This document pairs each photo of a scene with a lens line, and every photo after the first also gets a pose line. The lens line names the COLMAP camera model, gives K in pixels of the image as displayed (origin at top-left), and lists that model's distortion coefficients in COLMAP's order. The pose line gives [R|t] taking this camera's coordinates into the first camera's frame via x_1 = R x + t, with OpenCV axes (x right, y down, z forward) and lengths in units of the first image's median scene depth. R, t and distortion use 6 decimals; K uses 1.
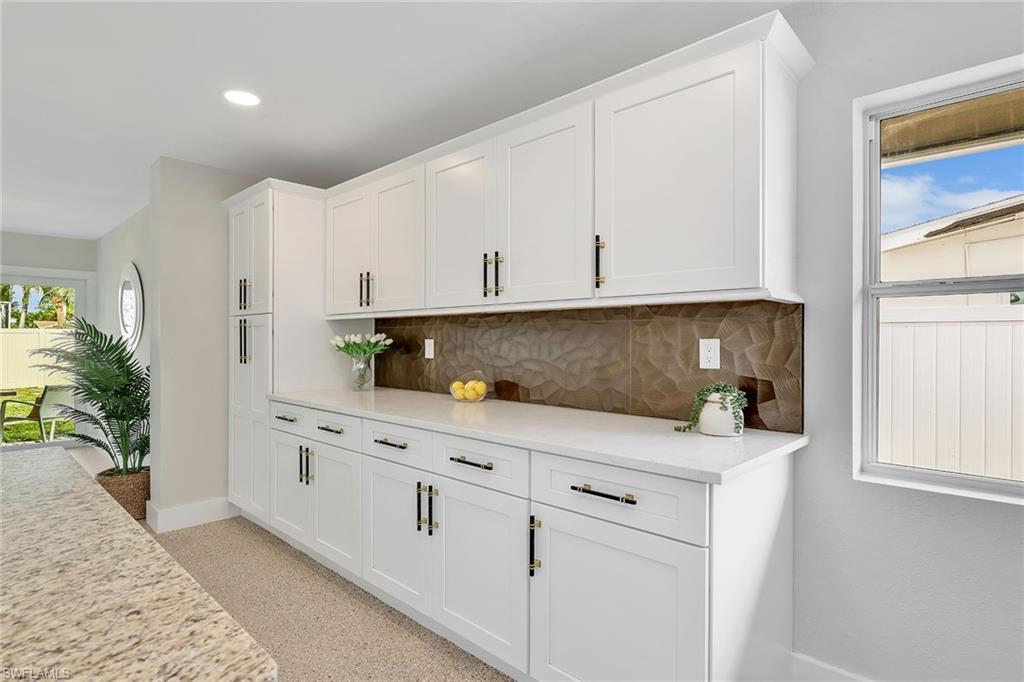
lens RADIAL K [[543.8, 0, 505.7], [0, 543.8, 336.1], [0, 0, 1]] dist [0.003185, -0.003675]
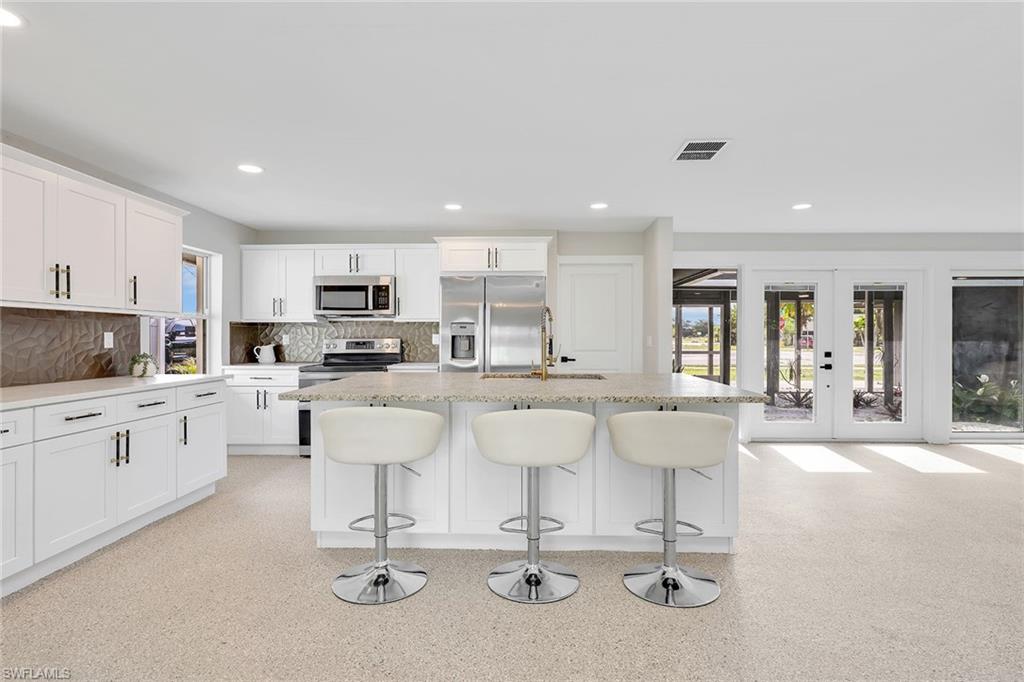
lens RADIAL K [[543.8, 0, 515.8], [0, 543.8, 338.0], [0, 0, 1]] dist [0.003185, -0.003675]
pose [[-0.675591, 0.001309, 0.737276, -1.838230], [0.000648, 0.999999, -0.001182, 0.025819], [-0.737276, -0.000320, -0.675591, 1.155449]]
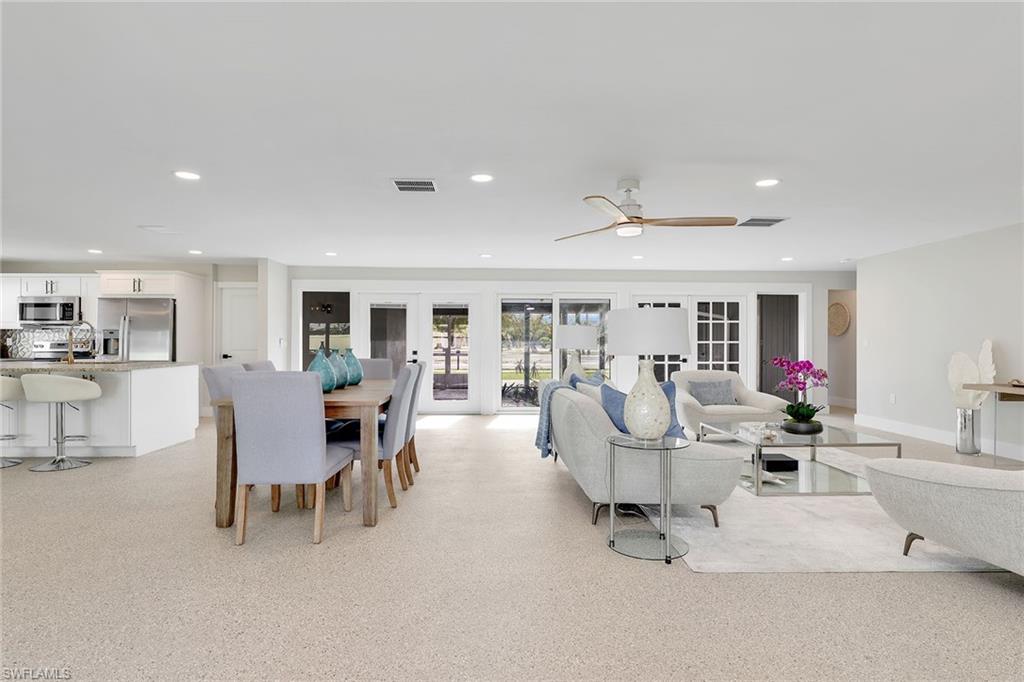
lens RADIAL K [[543.8, 0, 502.5], [0, 543.8, 344.8], [0, 0, 1]] dist [0.003185, -0.003675]
pose [[-0.707418, 0.001563, 0.706794, -4.109738], [0.001030, 0.999999, -0.001181, 0.058109], [-0.706795, -0.000108, -0.707419, 0.410834]]
